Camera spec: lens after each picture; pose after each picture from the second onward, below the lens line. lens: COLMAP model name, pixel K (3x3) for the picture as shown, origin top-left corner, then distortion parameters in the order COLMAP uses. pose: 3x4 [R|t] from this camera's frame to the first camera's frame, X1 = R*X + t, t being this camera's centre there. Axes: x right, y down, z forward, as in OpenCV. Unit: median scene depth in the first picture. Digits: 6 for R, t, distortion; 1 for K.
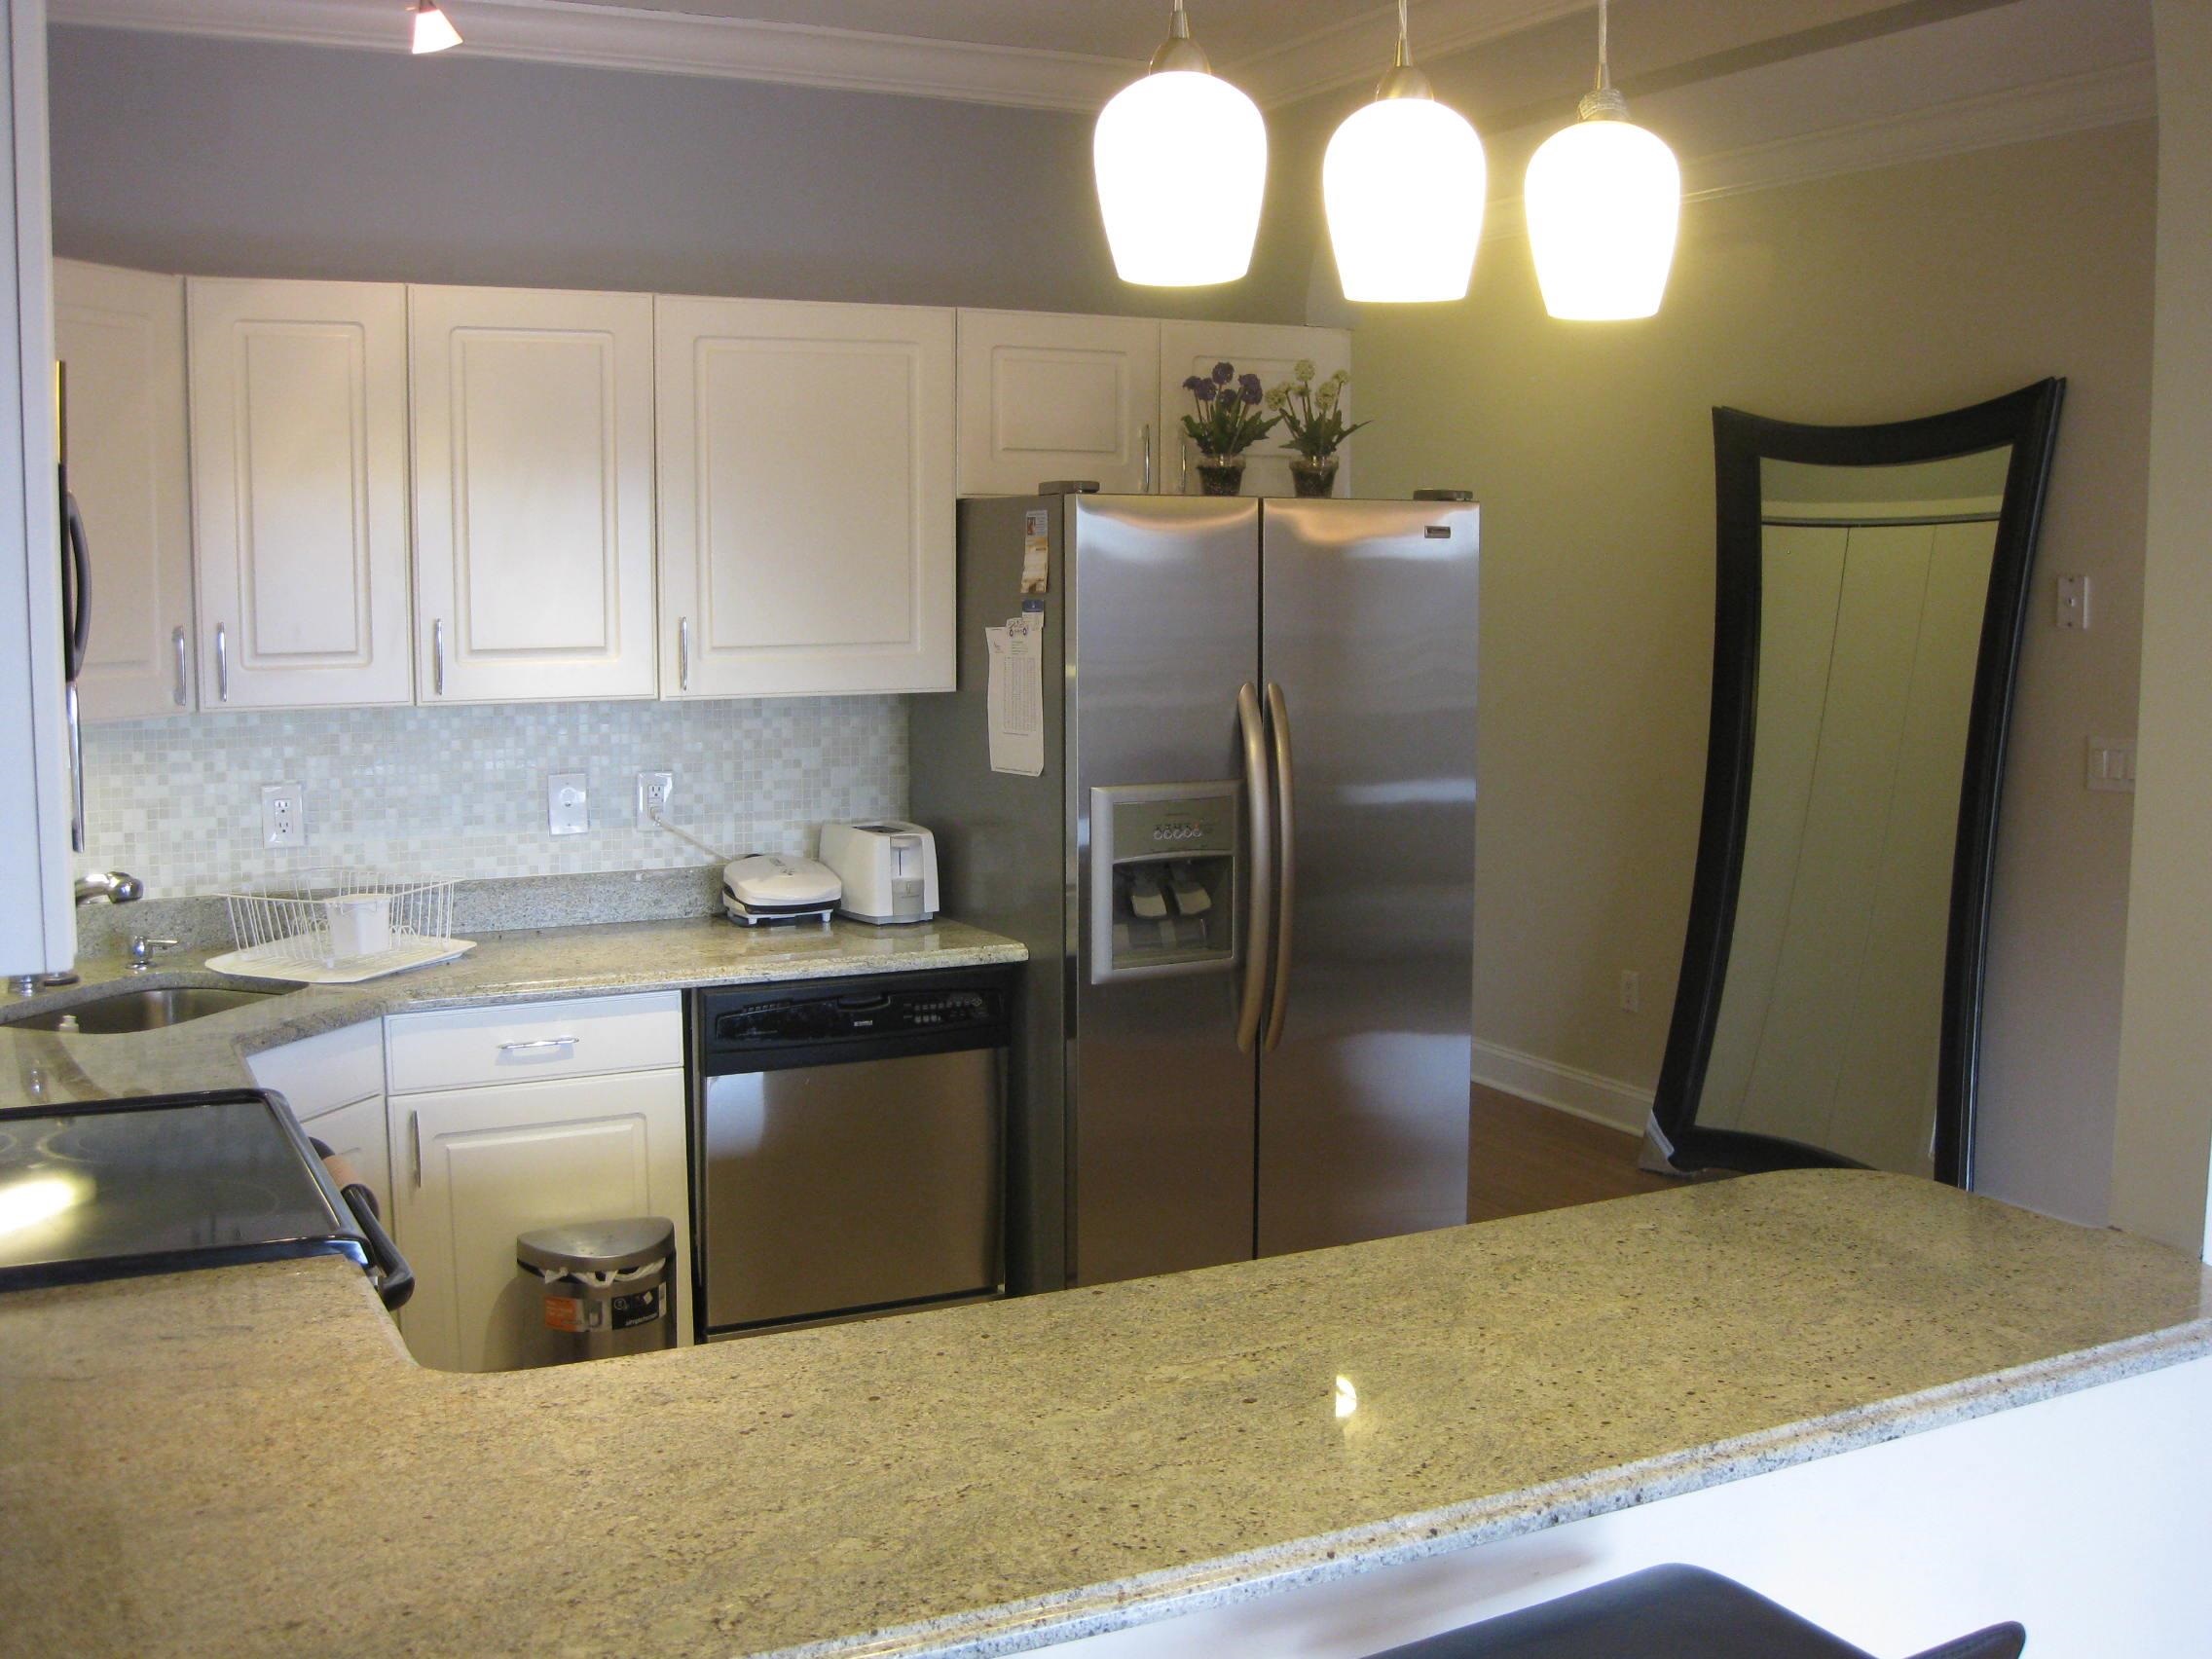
lens RADIAL K [[2256.0, 0, 1085.9], [0, 2256.0, 839.9], [0, 0, 1]] dist [-0.148761, 0.000000]
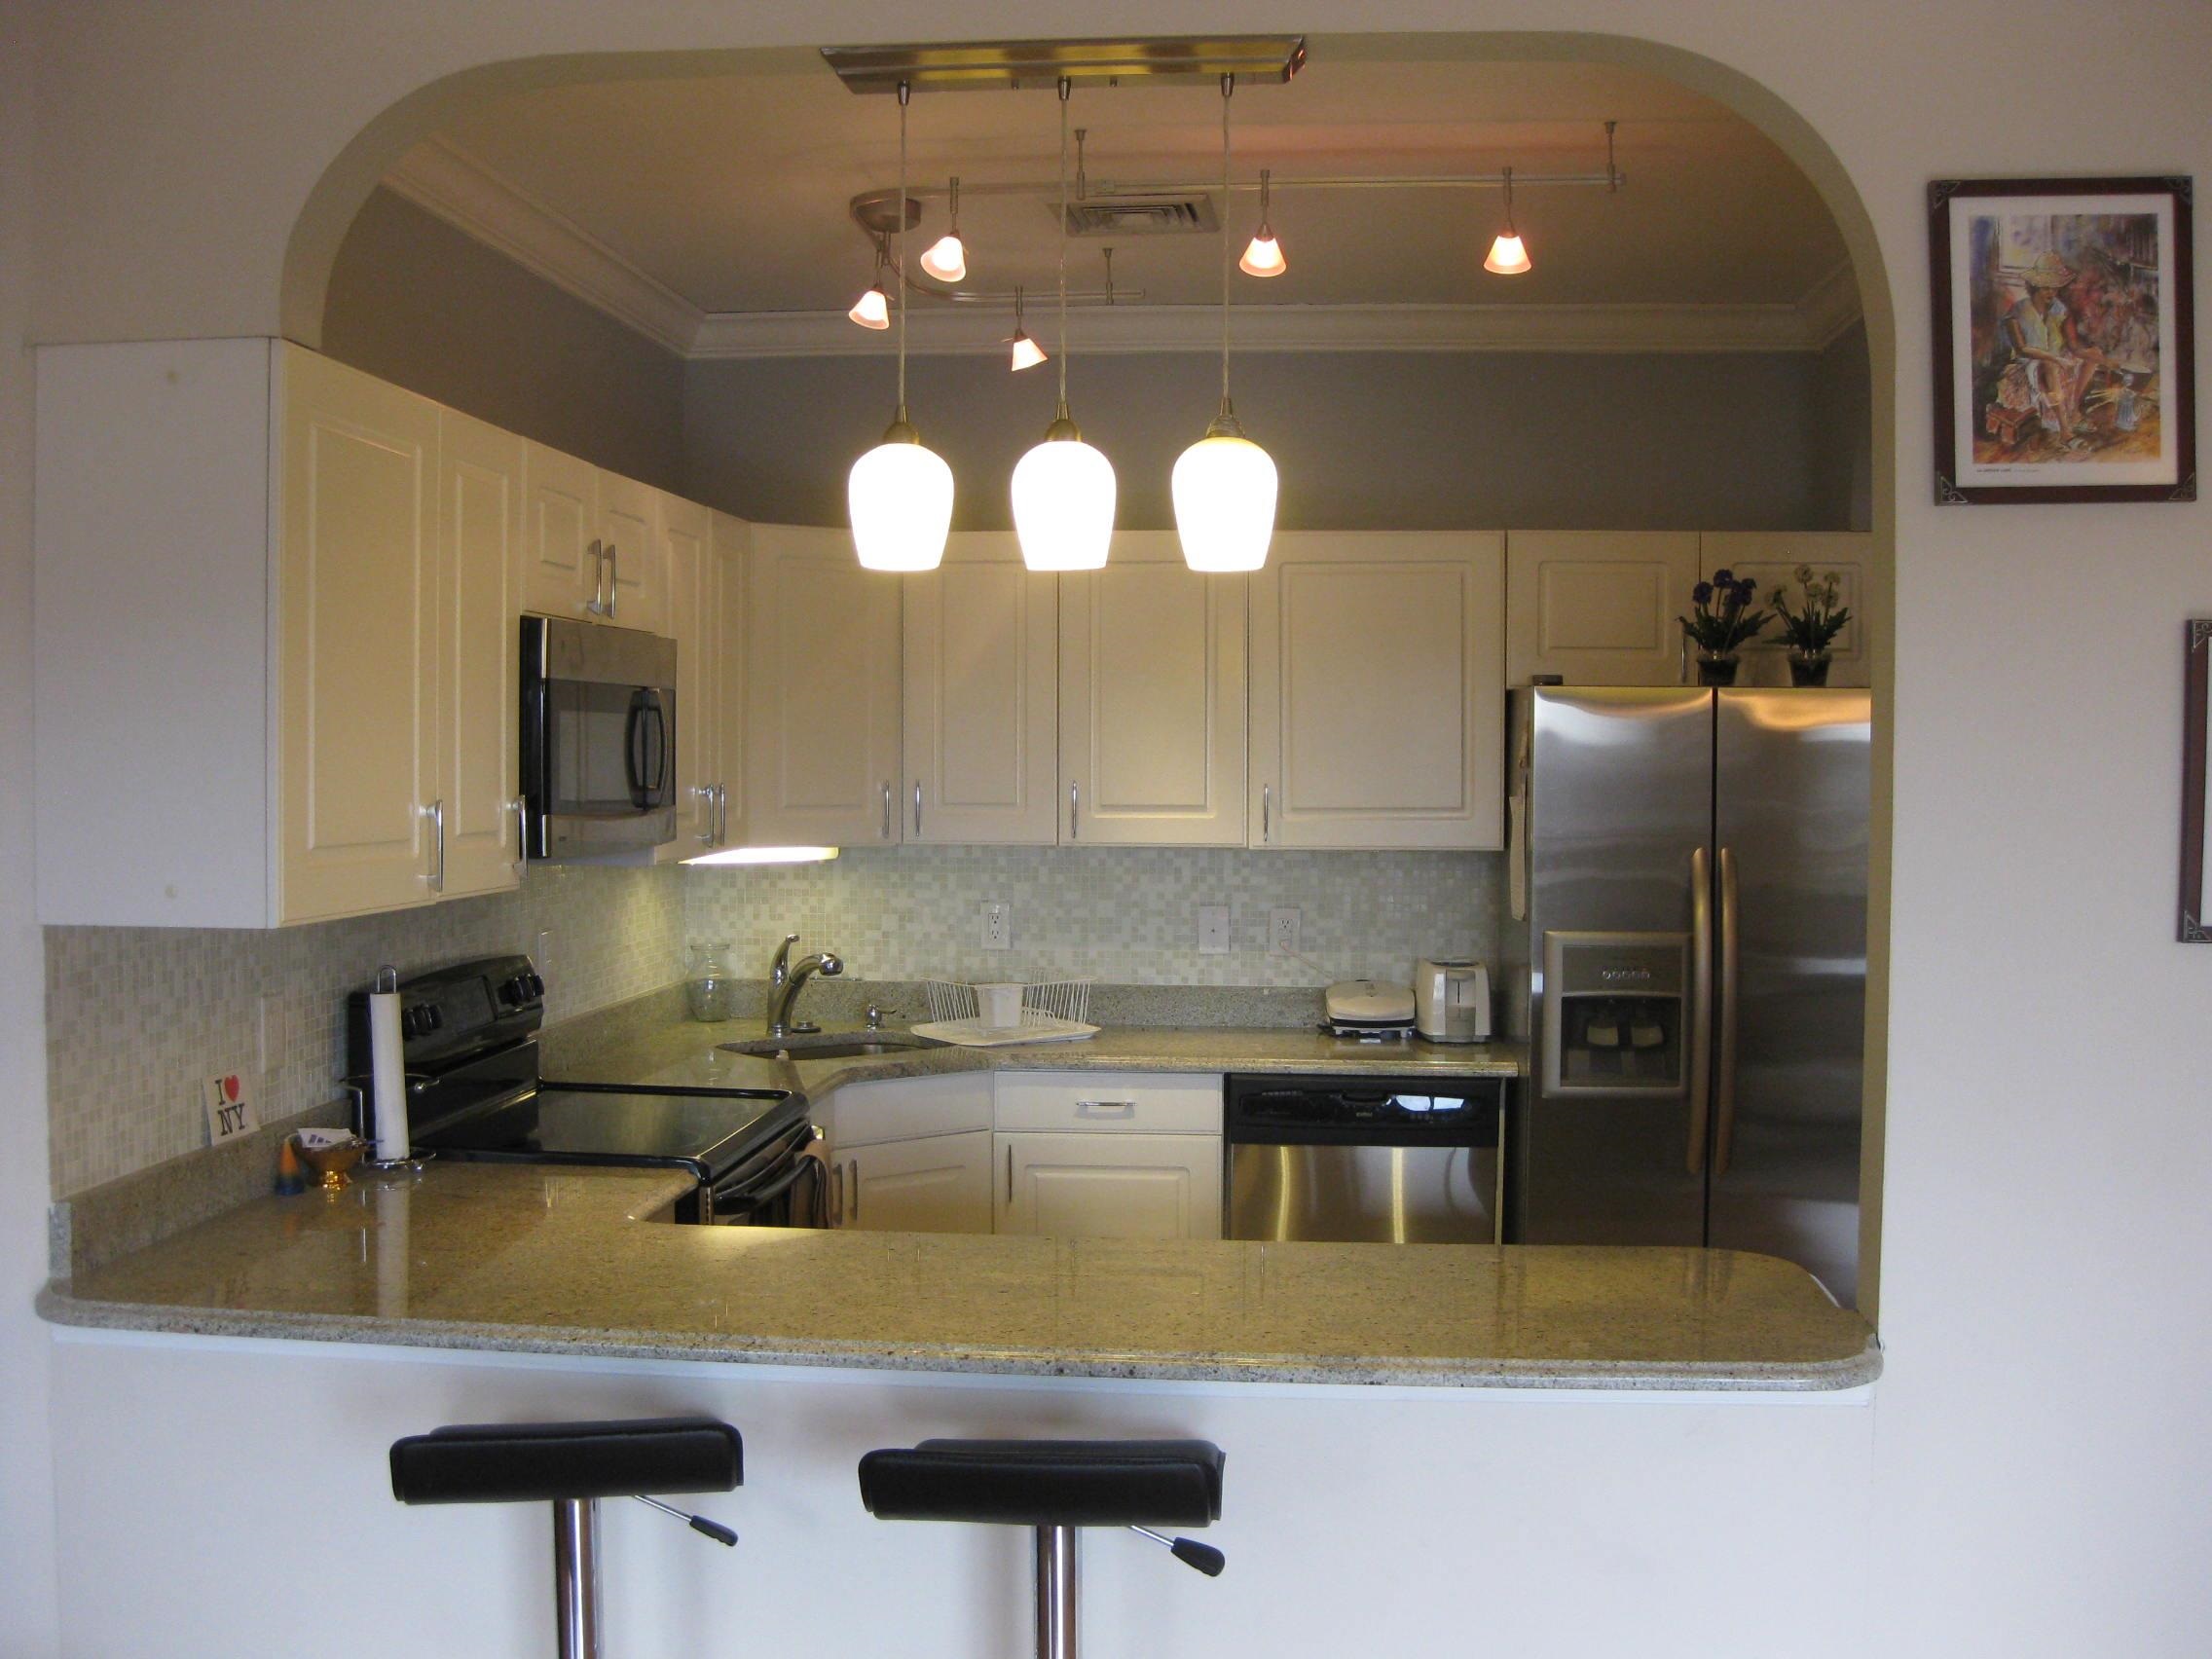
lens RADIAL K [[2256.0, 0, 1106.4], [0, 2256.0, 829.1], [0, 0, 1]] dist [-0.148761, 0.000000]
pose [[0.845041, 0.022077, -0.534245, 0.423109], [-0.067595, 0.995542, -0.065780, 0.016037], [0.530412, 0.091699, 0.842766, -0.120016]]
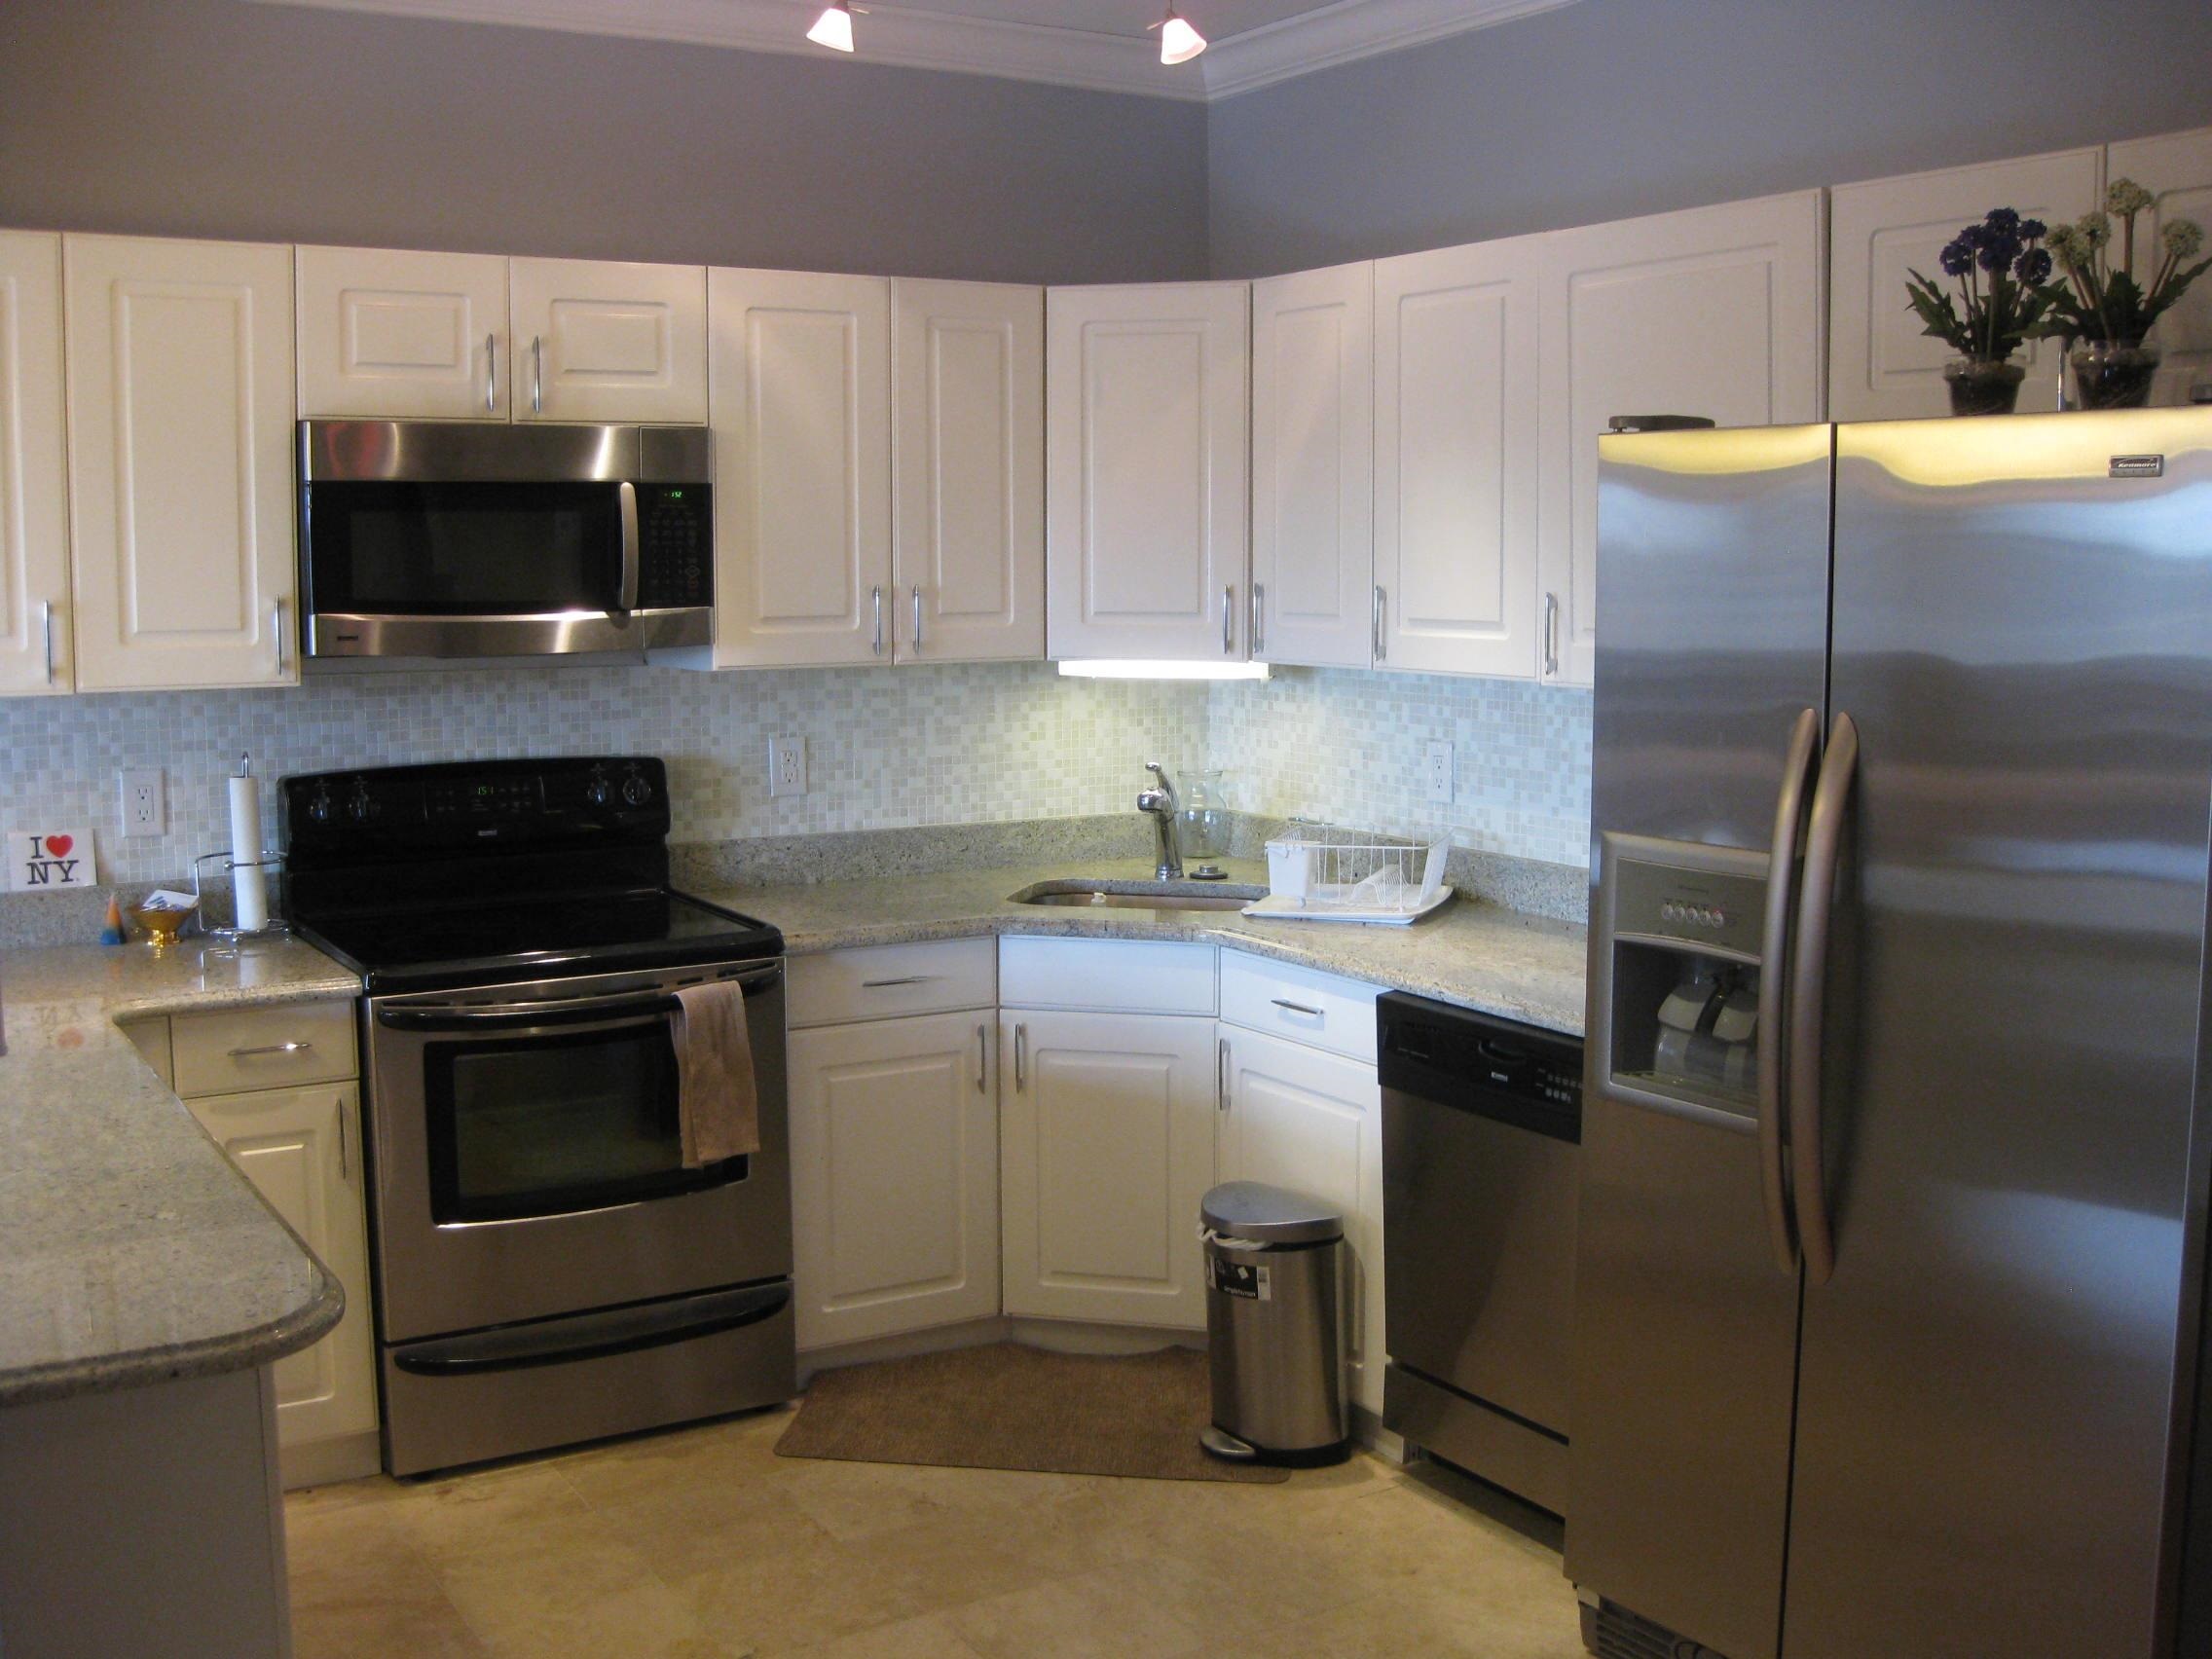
lens RADIAL K [[2256.0, 0, 1097.8], [0, 2256.0, 841.4], [0, 0, 1]] dist [-0.148761, 0.000000]
pose [[0.089227, 0.123126, -0.988372, 0.686782], [-0.118209, 0.986625, 0.112237, -0.079500], [0.988972, 0.106820, 0.102588, 0.735979]]
